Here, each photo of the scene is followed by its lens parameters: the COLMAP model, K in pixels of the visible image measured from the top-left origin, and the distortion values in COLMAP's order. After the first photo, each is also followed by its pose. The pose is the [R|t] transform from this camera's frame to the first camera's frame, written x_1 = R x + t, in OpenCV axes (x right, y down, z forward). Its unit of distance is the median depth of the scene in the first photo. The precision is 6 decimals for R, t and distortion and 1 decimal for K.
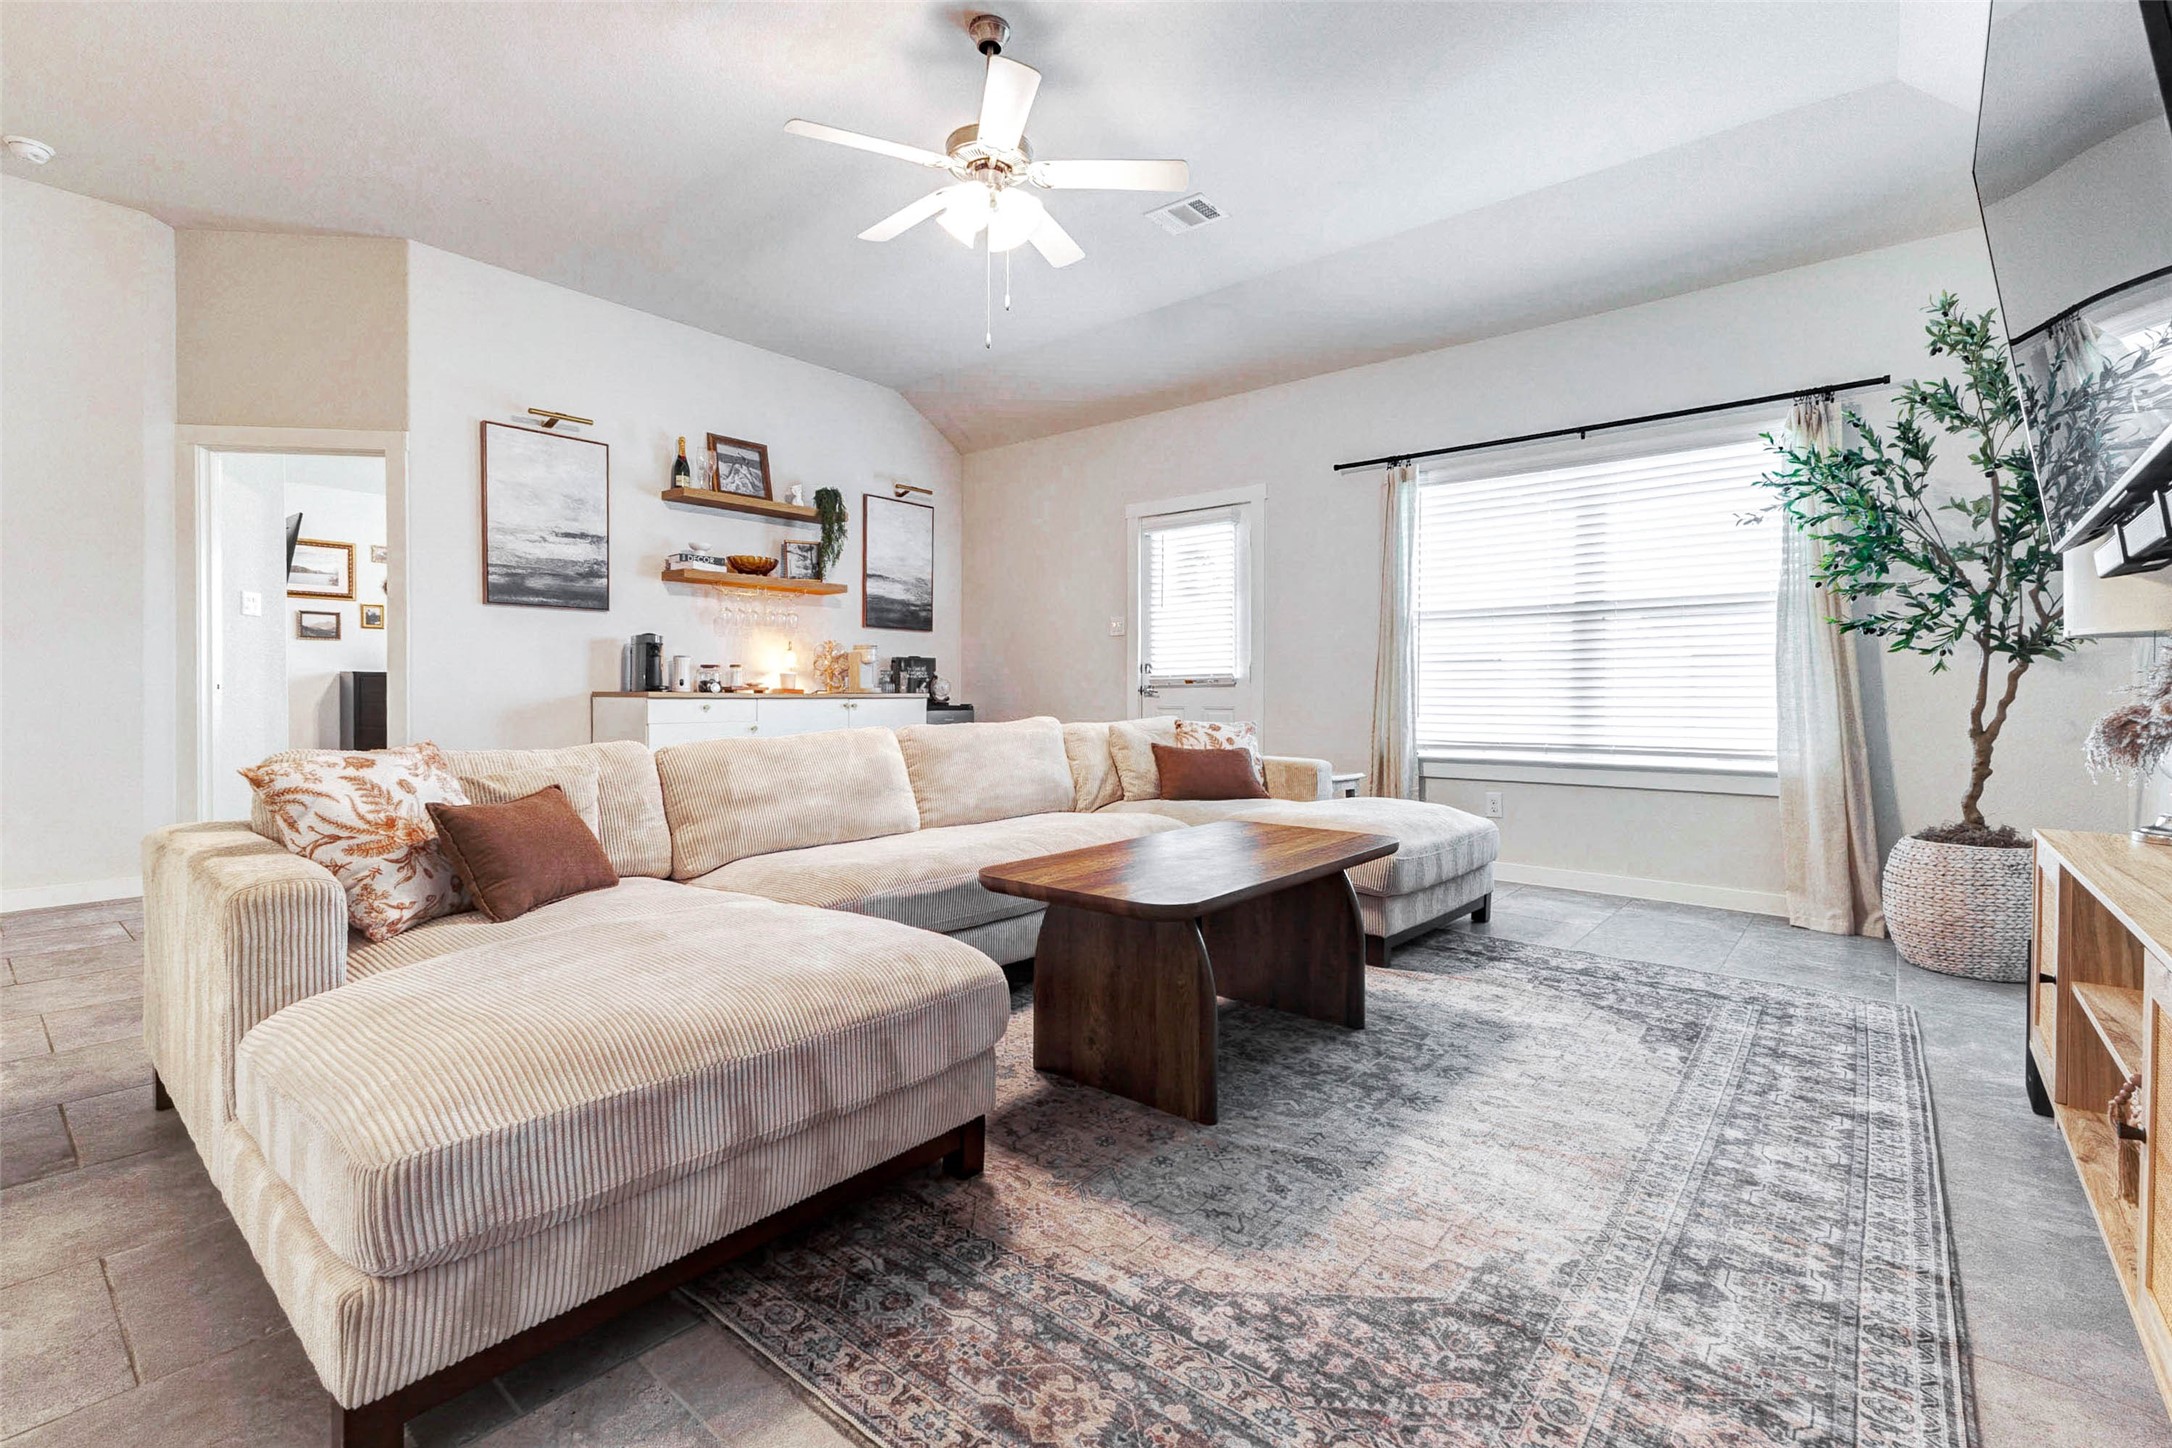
lens RADIAL K [[966.5, 0, 1084.0], [0, 966.5, 703.3], [0, 0, 1]] dist [0.003782, 0.000487]
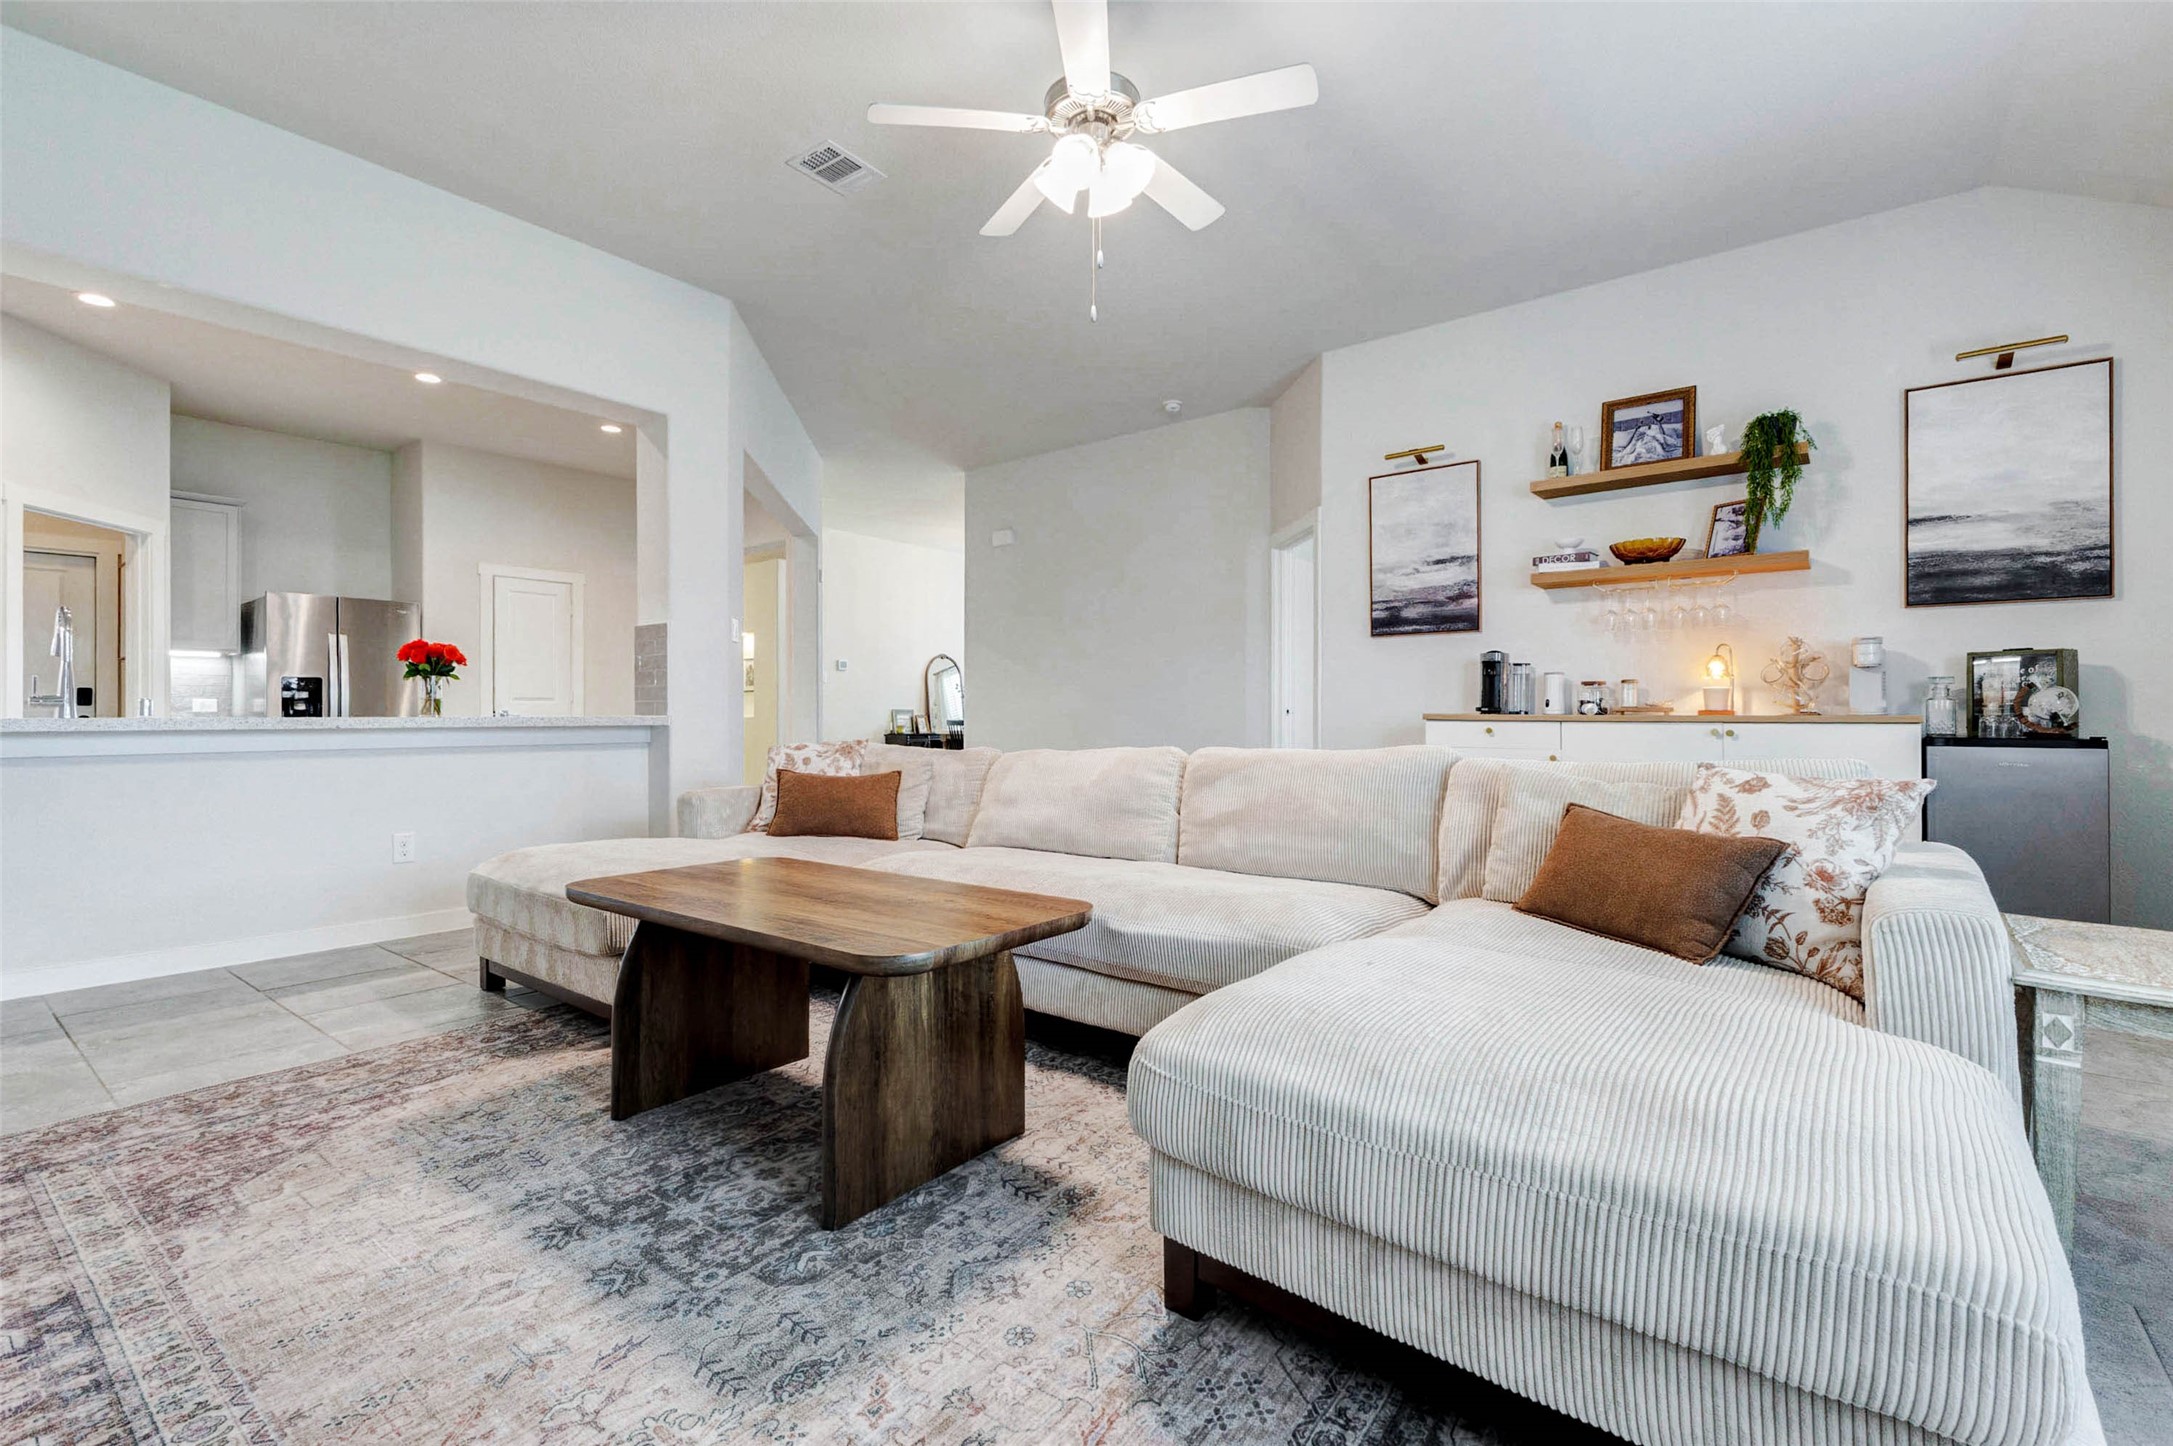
lens RADIAL K [[966.1, 0, 1086.5], [0, 966.1, 723.0], [0, 0, 1]] dist [0.017358, -0.008431]
pose [[0.029768, 0.003804, -0.999550, 1.015576], [-0.013377, 0.999905, 0.003407, -0.002013], [0.999467, 0.013270, 0.029816, 1.250789]]
